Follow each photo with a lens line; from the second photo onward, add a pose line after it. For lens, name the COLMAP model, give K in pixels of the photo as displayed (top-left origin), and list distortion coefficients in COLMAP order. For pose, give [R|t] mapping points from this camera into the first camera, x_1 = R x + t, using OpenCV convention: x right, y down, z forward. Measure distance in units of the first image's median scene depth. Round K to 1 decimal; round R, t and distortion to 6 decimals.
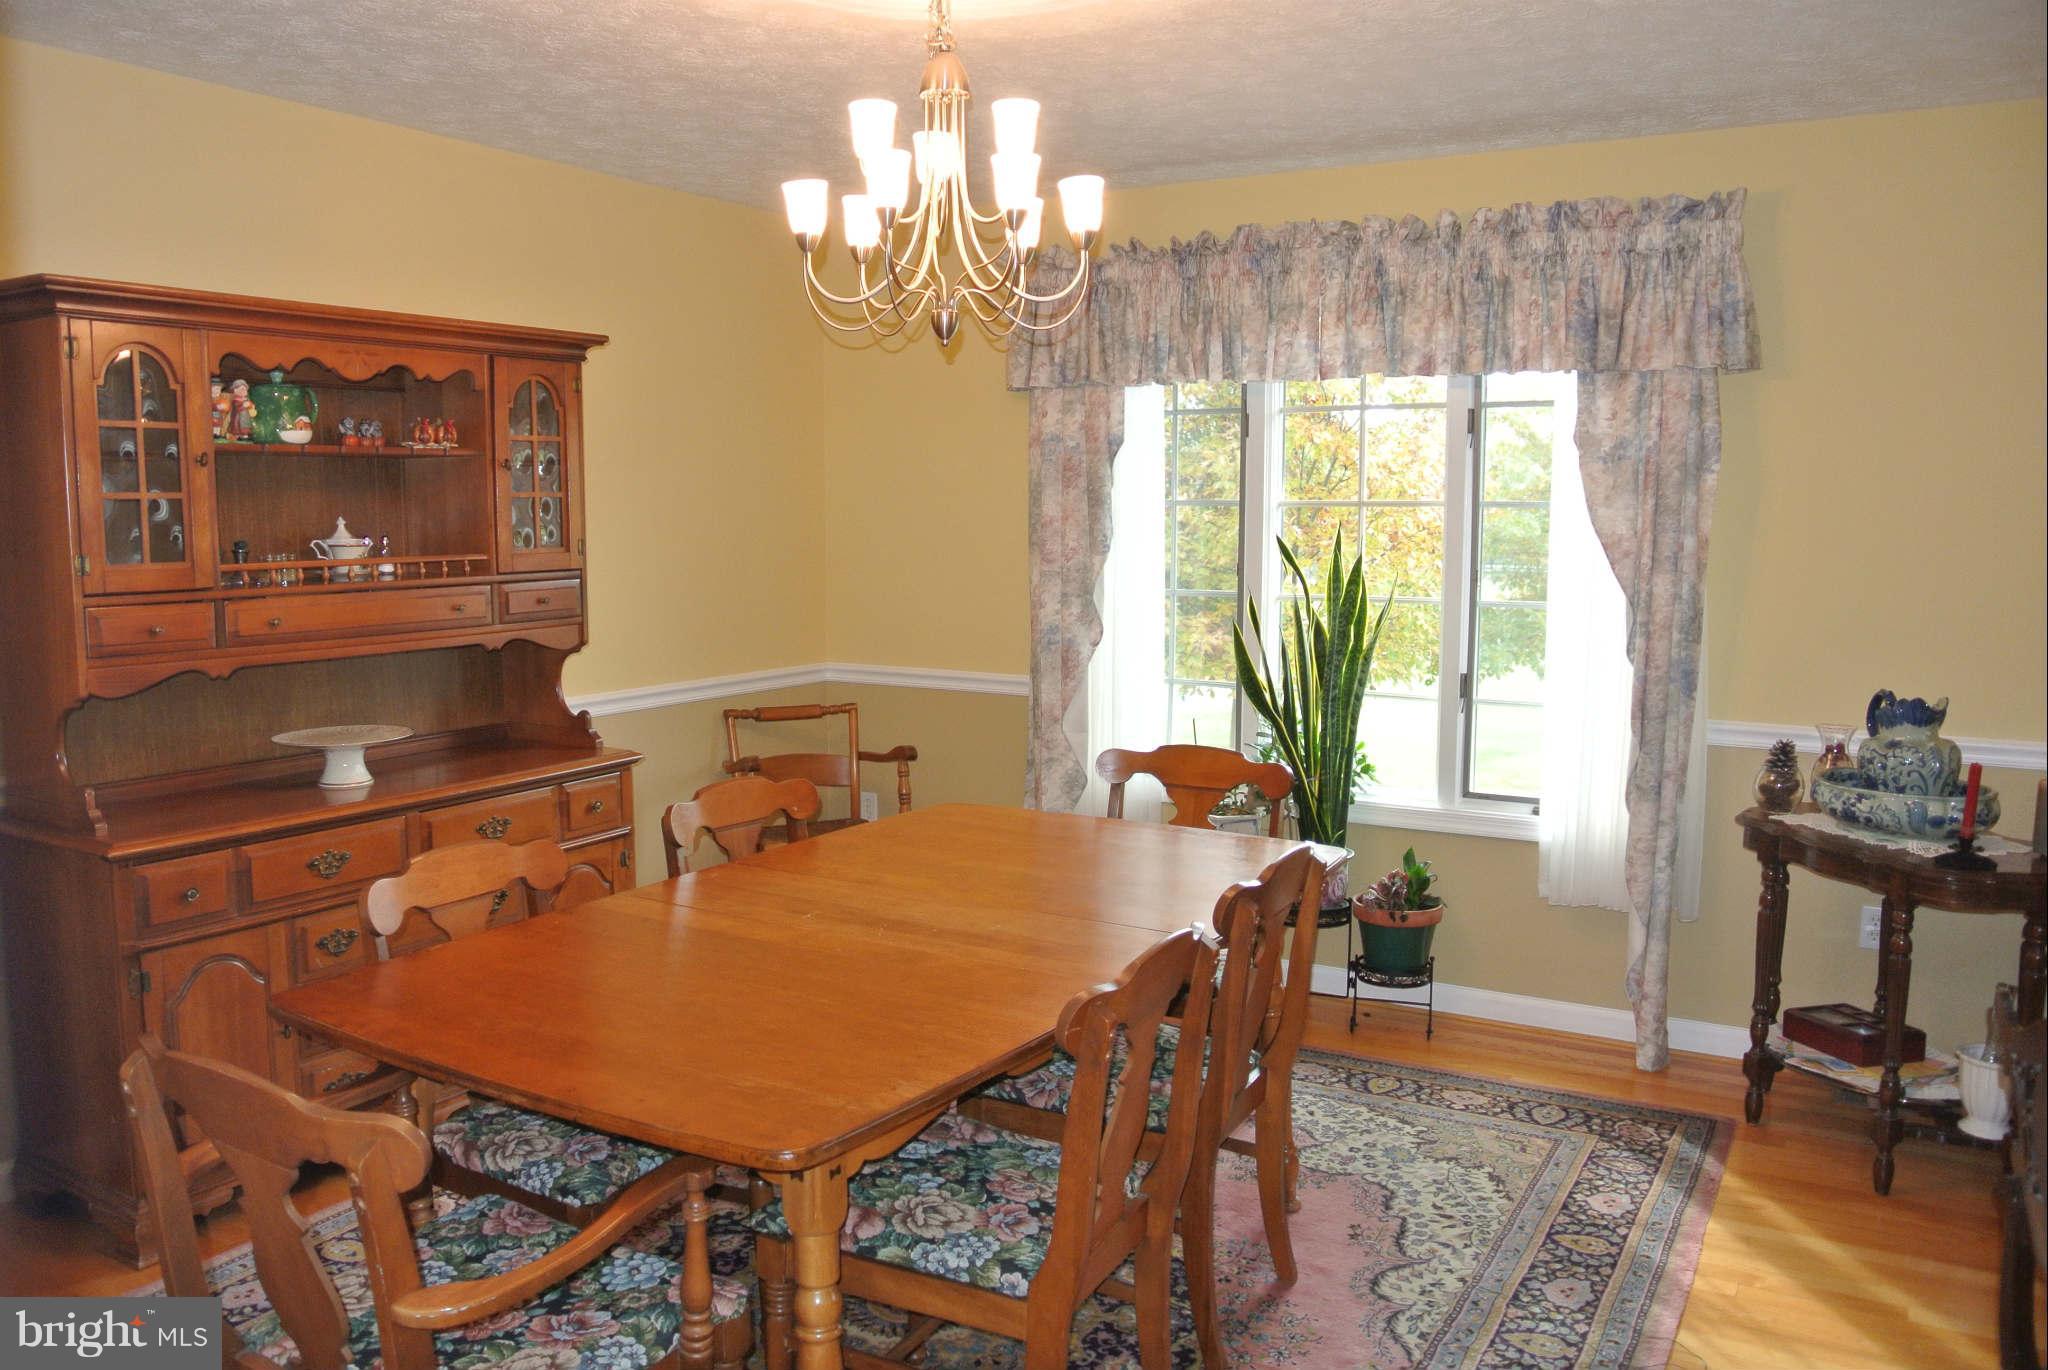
lens RADIAL K [[1574.8, 0, 993.5], [0, 1574.8, 673.9], [0, 0, 1]] dist [-0.092050, 0.038117]
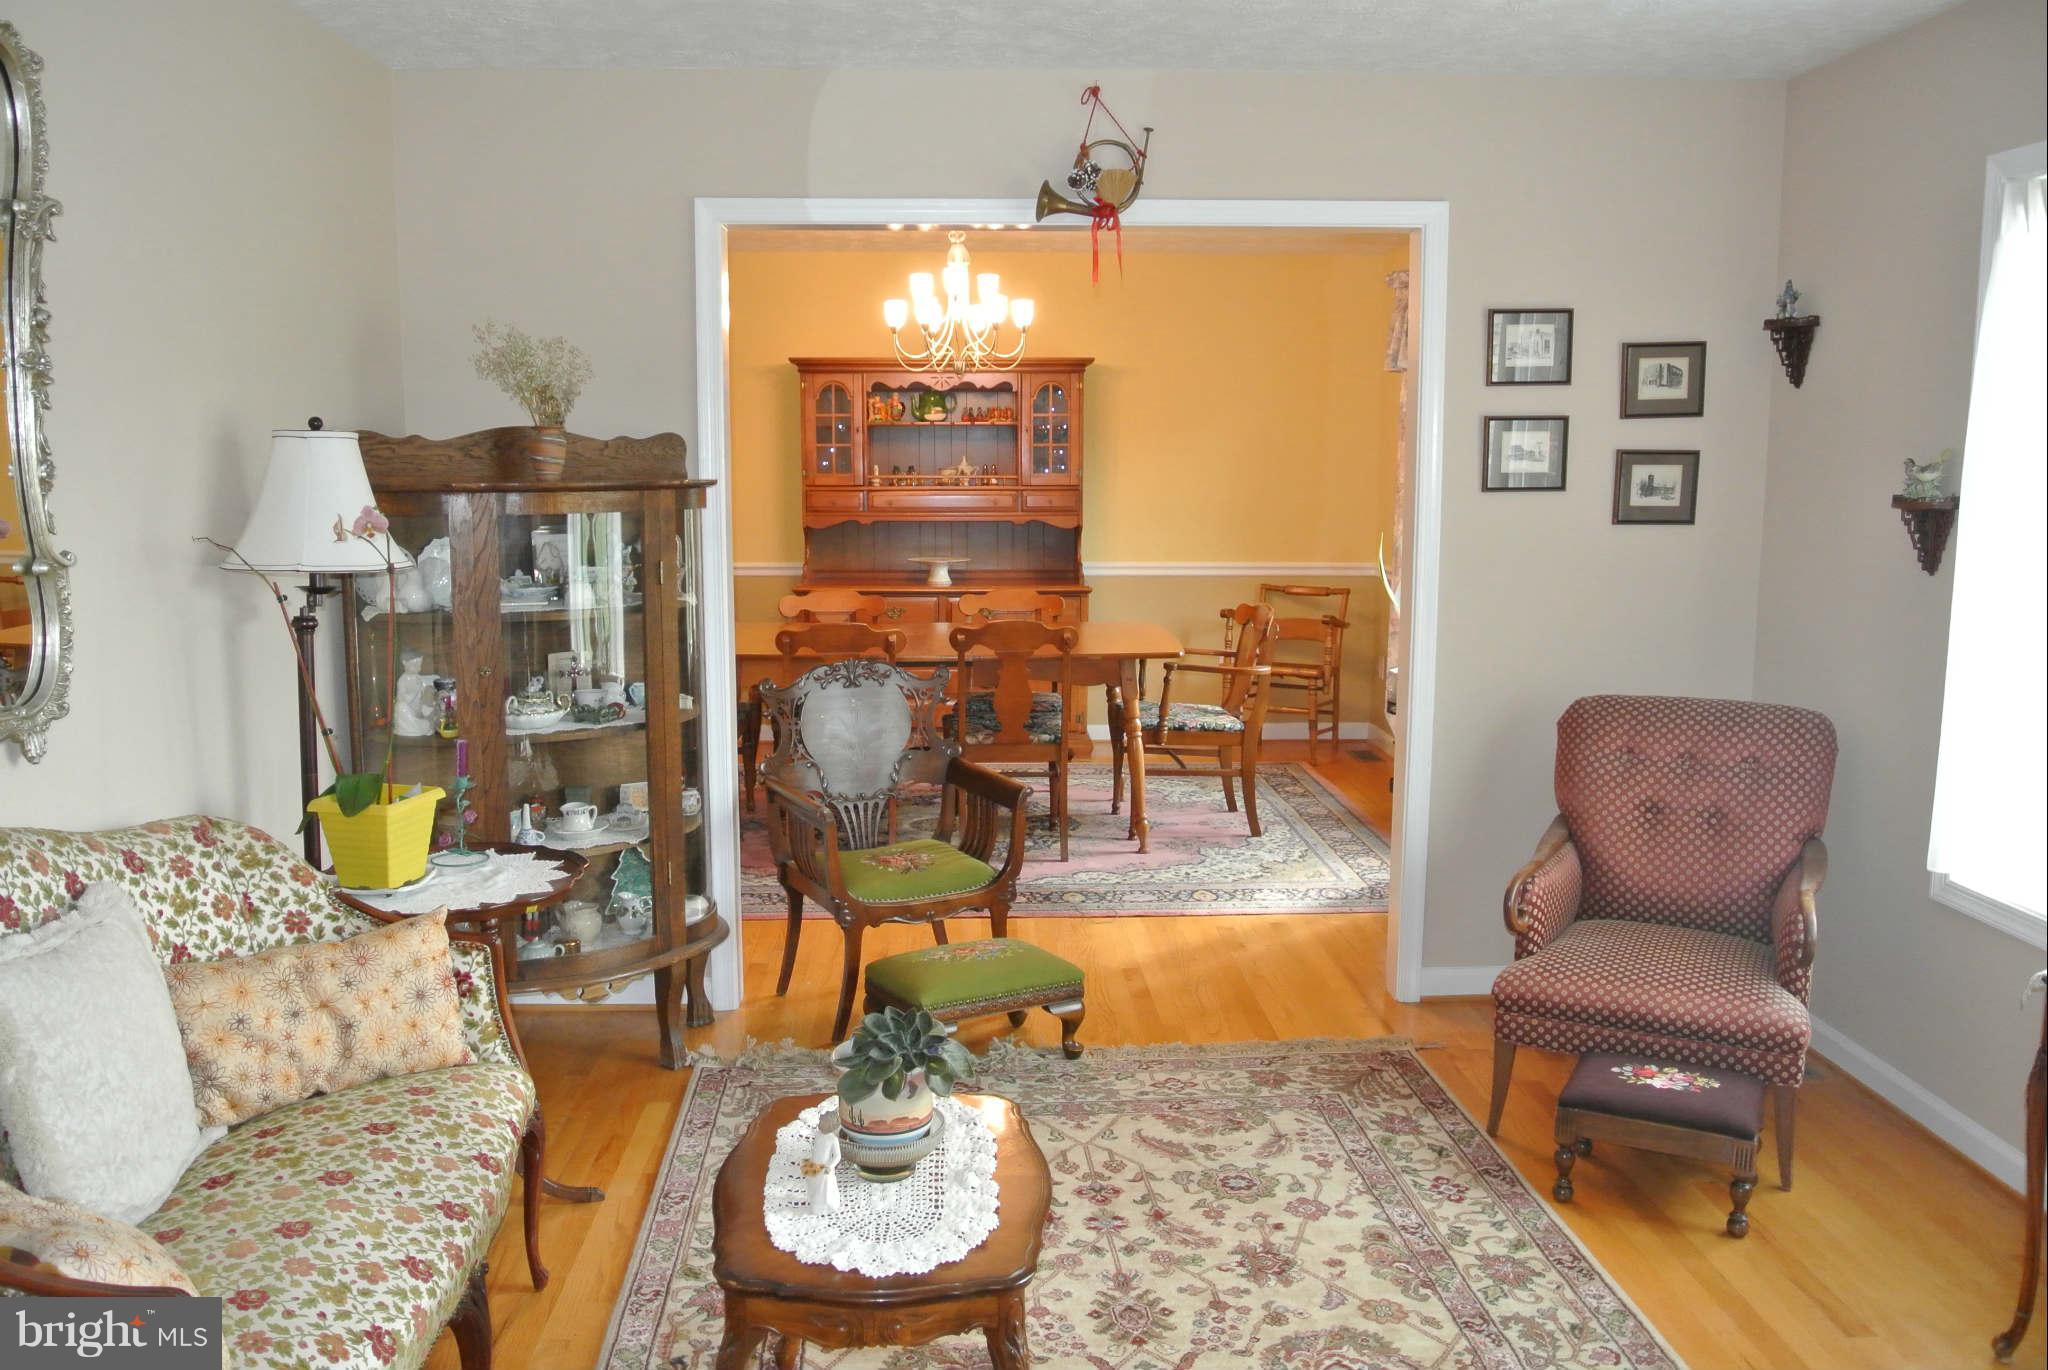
lens RADIAL K [[1574.8, 0, 993.5], [0, 1574.8, 673.9], [0, 0, 1]] dist [-0.092050, 0.038117]
pose [[0.546890, 0.121484, -0.828344, 1.434740], [-0.092740, 0.992118, 0.084274, 0.007806], [0.832052, 0.030732, 0.553845, -0.122889]]
